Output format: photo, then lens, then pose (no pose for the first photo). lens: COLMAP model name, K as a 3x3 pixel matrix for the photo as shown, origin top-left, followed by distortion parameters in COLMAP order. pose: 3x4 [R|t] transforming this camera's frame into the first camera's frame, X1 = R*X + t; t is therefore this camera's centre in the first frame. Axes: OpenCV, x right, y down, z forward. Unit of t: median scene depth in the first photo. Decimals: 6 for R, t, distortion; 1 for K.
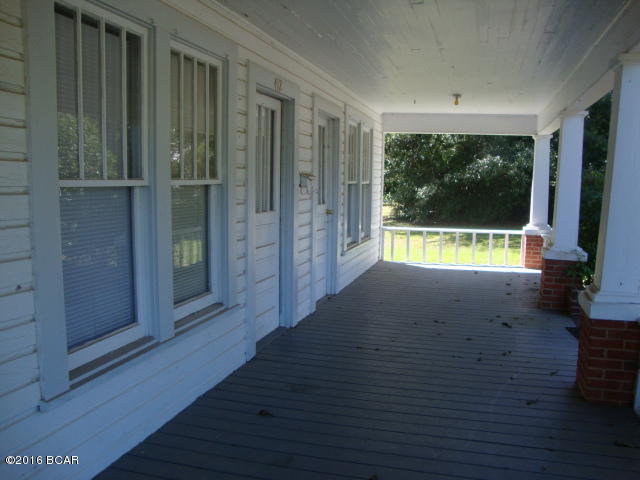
lens RADIAL K [[571.6, 0, 319.6], [0, 571.6, 240.7], [0, 0, 1]] dist [-0.130393, 0.101848]
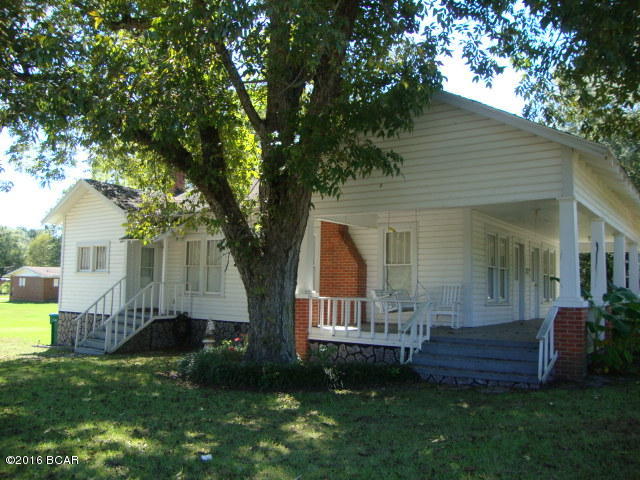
lens RADIAL K [[571.6, 0, 320.1], [0, 571.6, 240.1], [0, 0, 1]] dist [-0.130393, 0.101848]
pose [[0.944821, -0.021614, -0.326873, -0.114410], [-0.044489, 0.980110, -0.193404, 0.453567], [0.324551, 0.197274, 0.925067, -2.698899]]
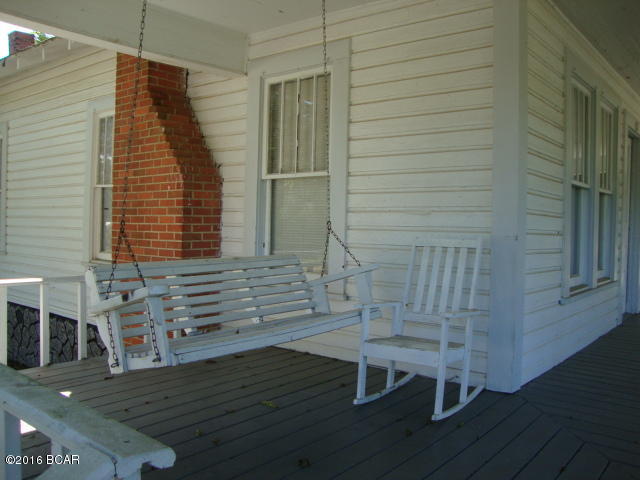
lens RADIAL K [[571.6, 0, 319.8], [0, 571.6, 240.0], [0, 0, 1]] dist [-0.130393, 0.101848]
pose [[0.921352, 0.018651, -0.388281, -0.289213], [-0.052816, 0.995592, -0.077505, 0.156300], [0.385123, 0.091917, 0.918276, -0.545253]]
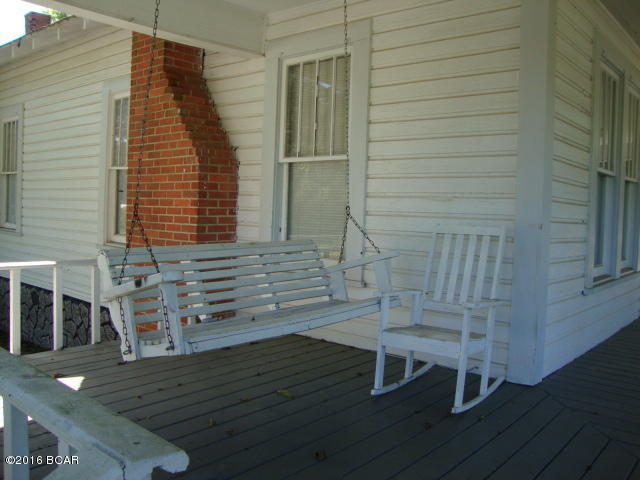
lens RADIAL K [[571.9, 0, 322.4], [0, 571.9, 238.0], [0, 0, 1]] dist [-0.106982, 0.035053]
pose [[0.912533, 0.039542, -0.407088, -0.301300], [-0.066888, 0.996343, -0.053160, 0.153975], [0.403497, 0.075740, 0.911841, -0.529773]]
